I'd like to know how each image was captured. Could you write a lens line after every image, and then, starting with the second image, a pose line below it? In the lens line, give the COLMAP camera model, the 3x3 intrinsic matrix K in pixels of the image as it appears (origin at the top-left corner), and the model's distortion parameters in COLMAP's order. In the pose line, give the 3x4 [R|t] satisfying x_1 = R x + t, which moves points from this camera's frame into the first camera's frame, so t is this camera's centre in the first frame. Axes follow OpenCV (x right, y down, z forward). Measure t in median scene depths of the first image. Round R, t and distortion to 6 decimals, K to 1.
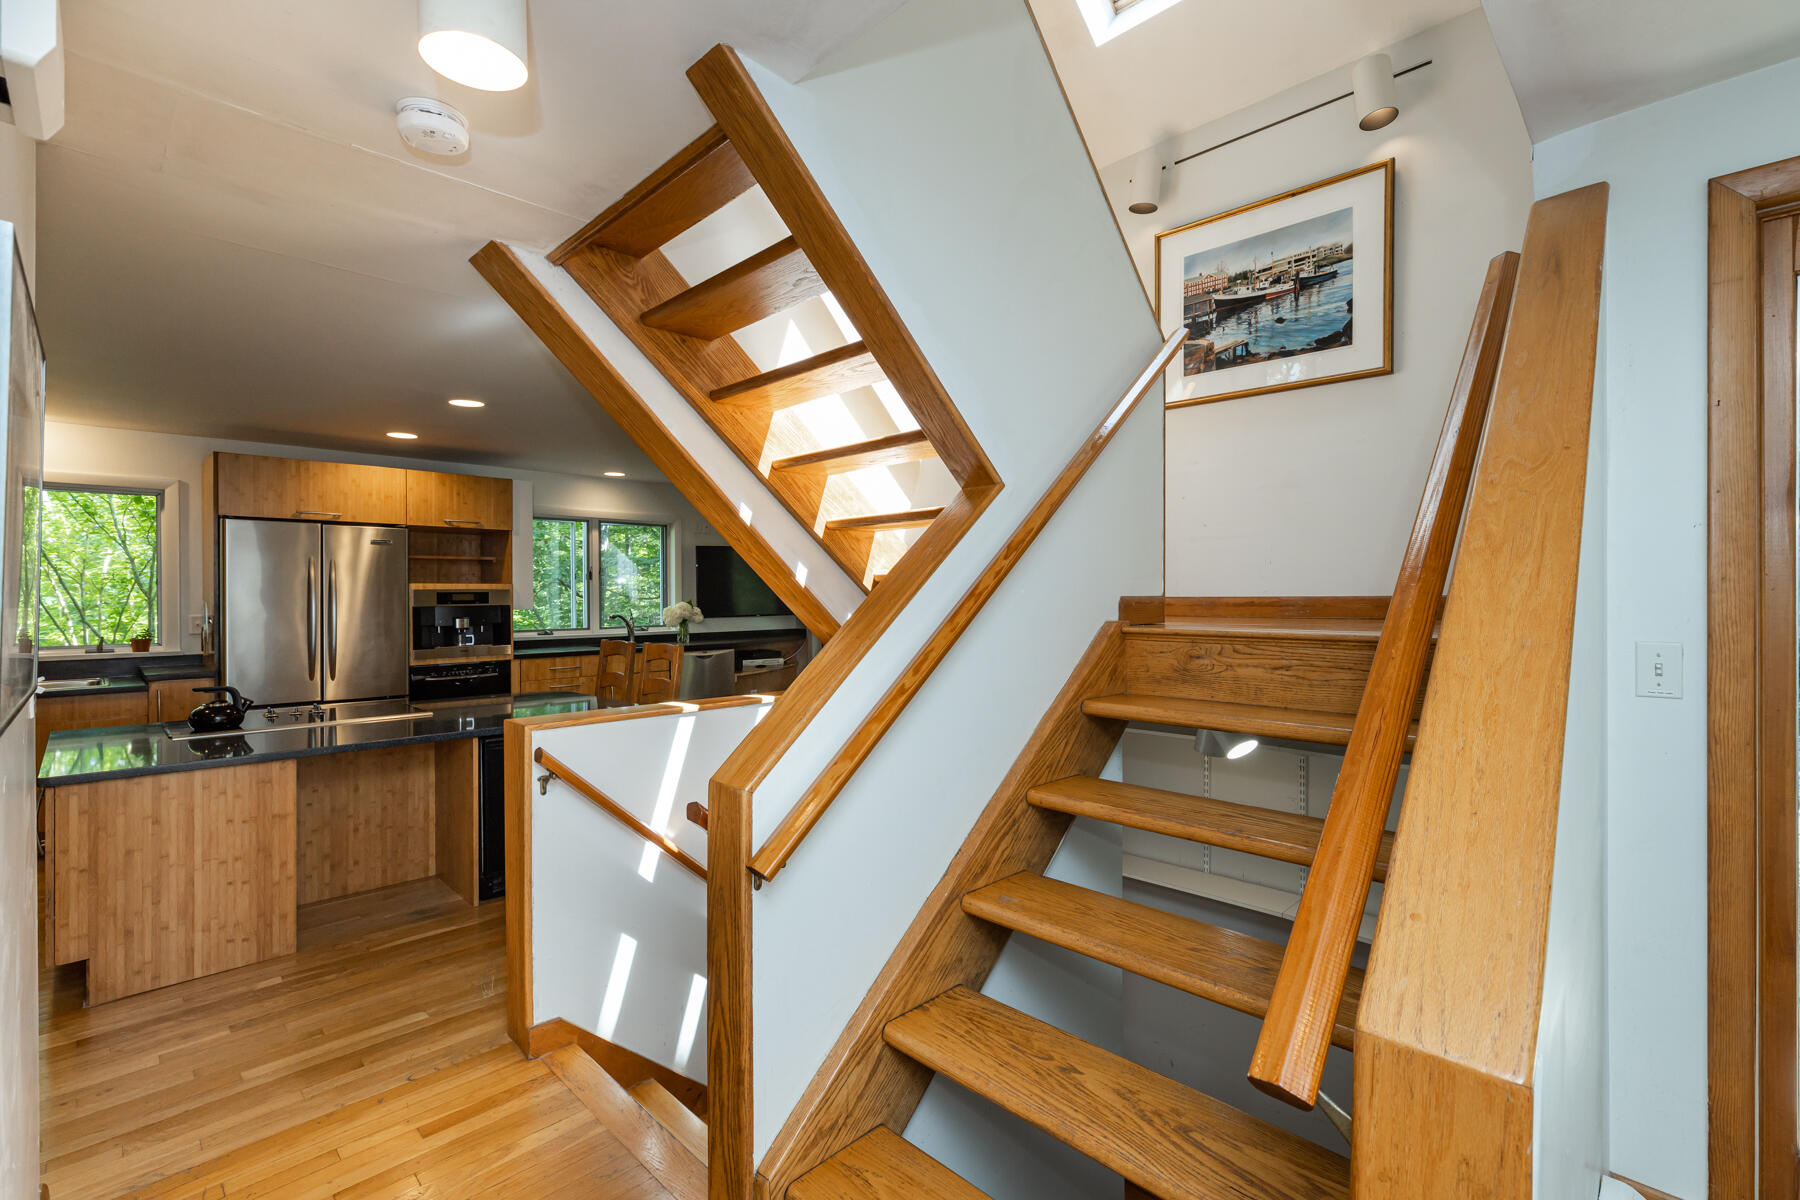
lens RADIAL K [[803.5, 0, 907.1], [0, 803.5, 594.6], [0, 0, 1]] dist [0.002413, -0.000315]
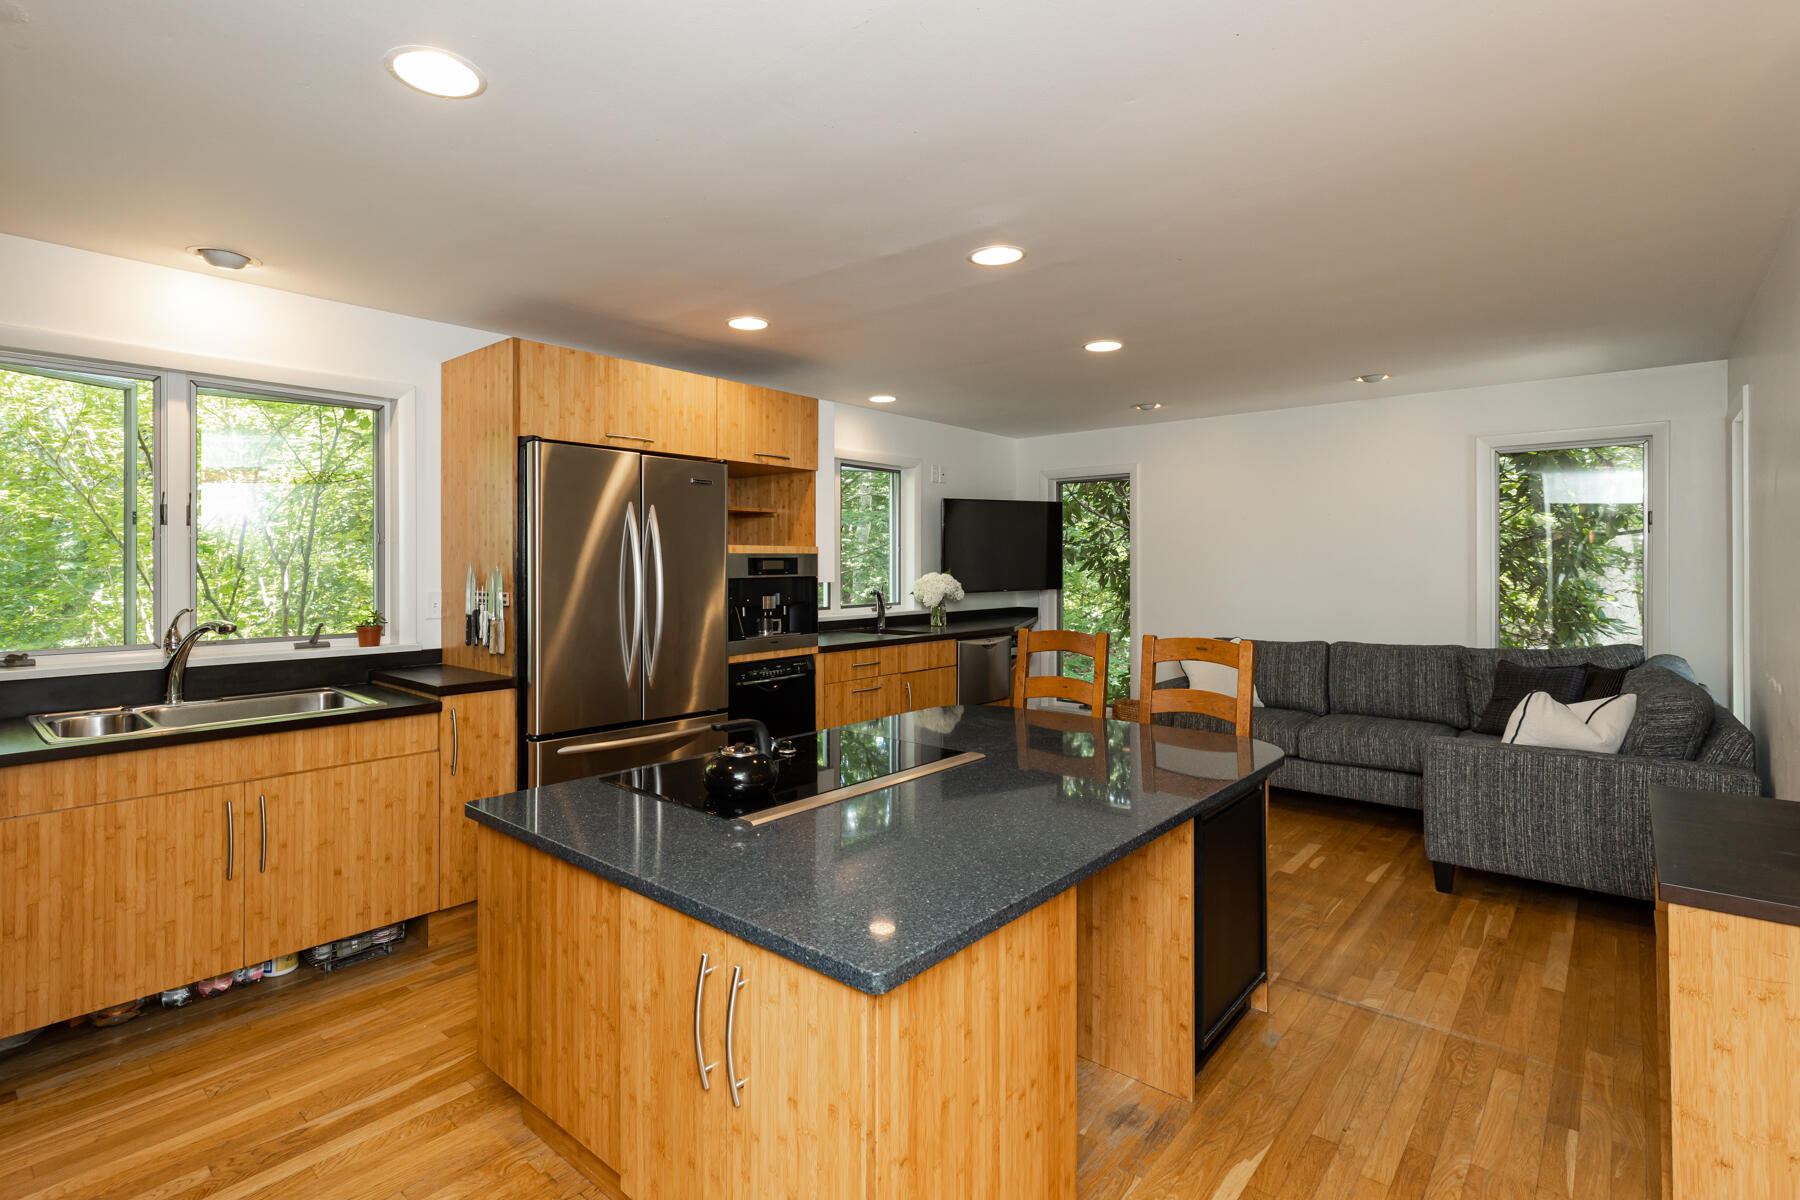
lens RADIAL K [[867.6, 0, 837.2], [0, 867.6, 559.6], [0, 0, 1]] dist [-0.000395, -0.000190]
pose [[0.999417, 0.005897, 0.033638, -0.218913], [-0.005726, 0.999970, -0.005163, 0.000945], [-0.033668, 0.004967, 0.999421, 0.103396]]
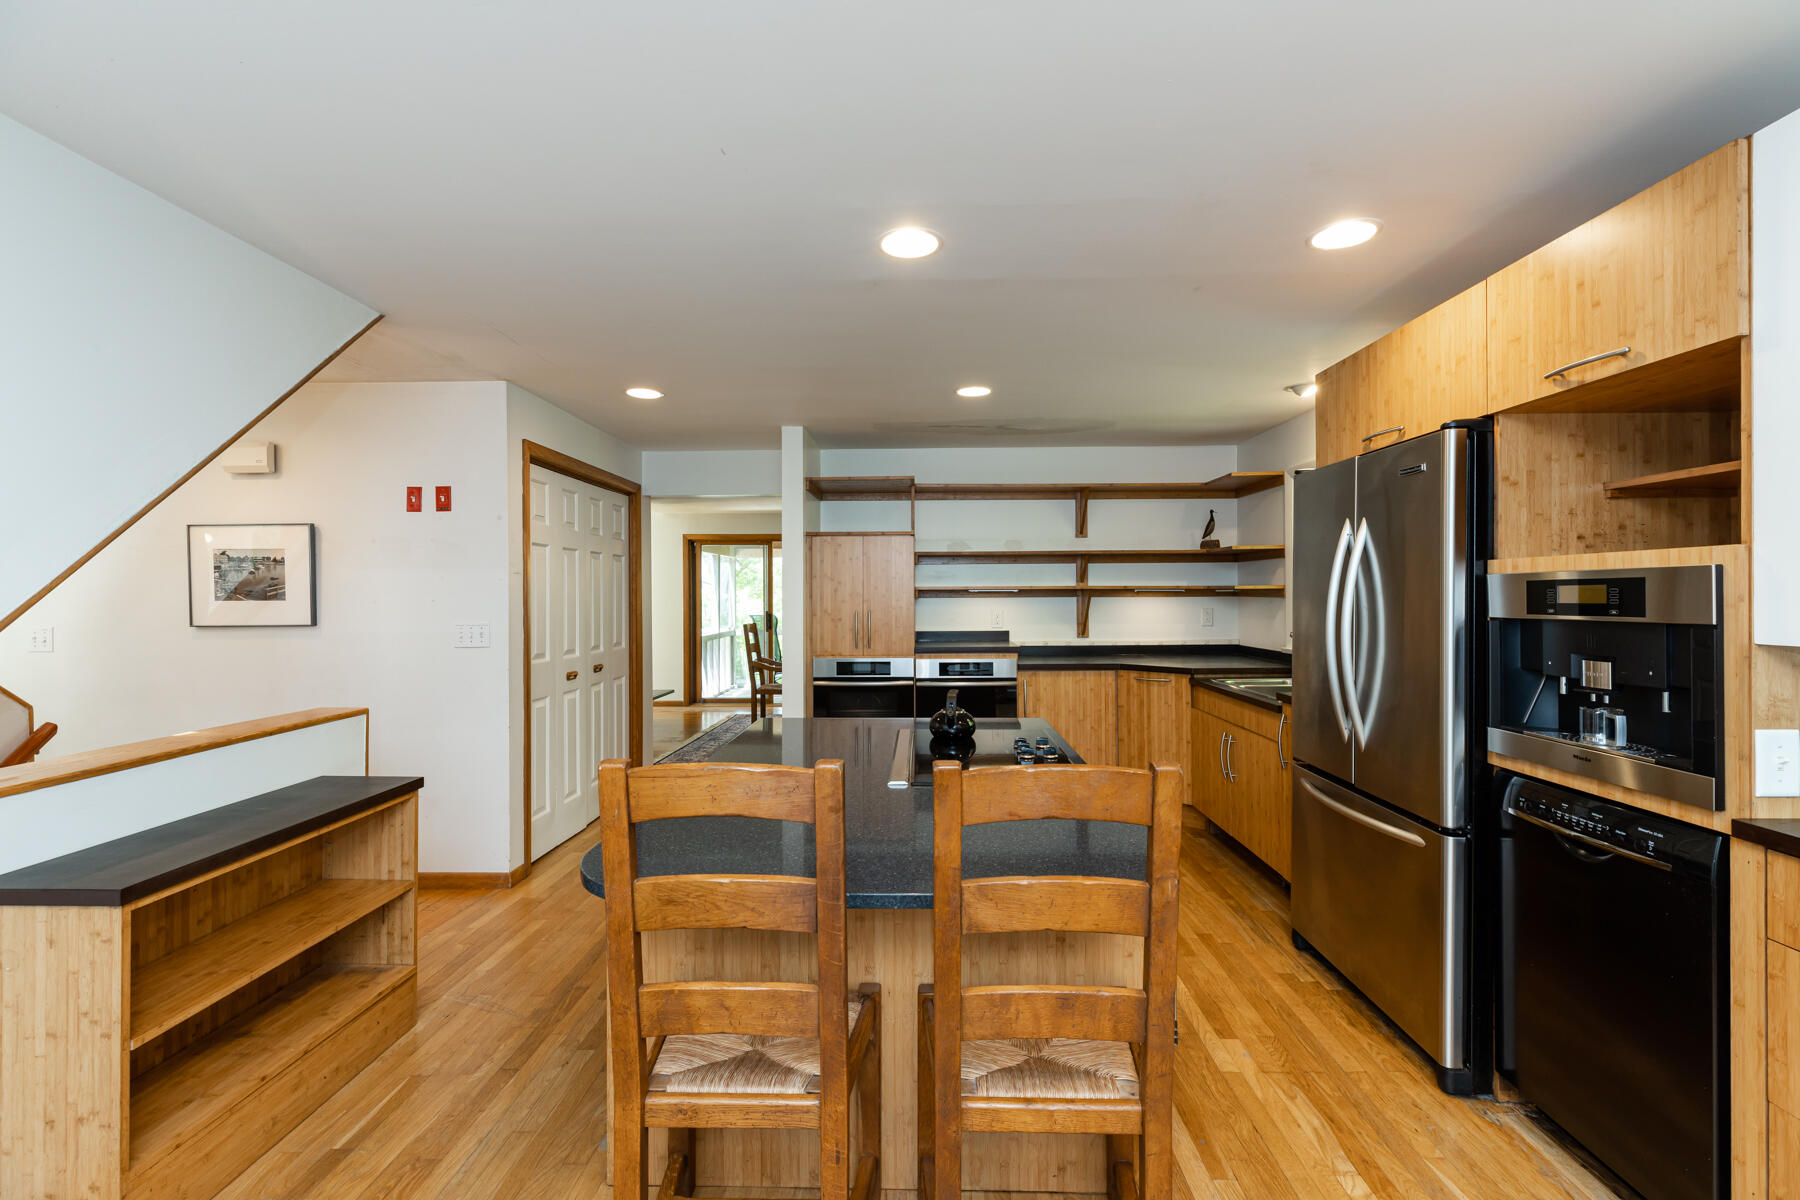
lens RADIAL K [[803.5, 0, 909.1], [0, 803.5, 594.2], [0, 0, 1]] dist [0.002413, -0.000315]
pose [[-0.725210, 0.004015, -0.688516, -0.052986], [0.001587, 0.999990, 0.004160, 0.000578], [0.688526, 0.001924, -0.725210, 0.439718]]
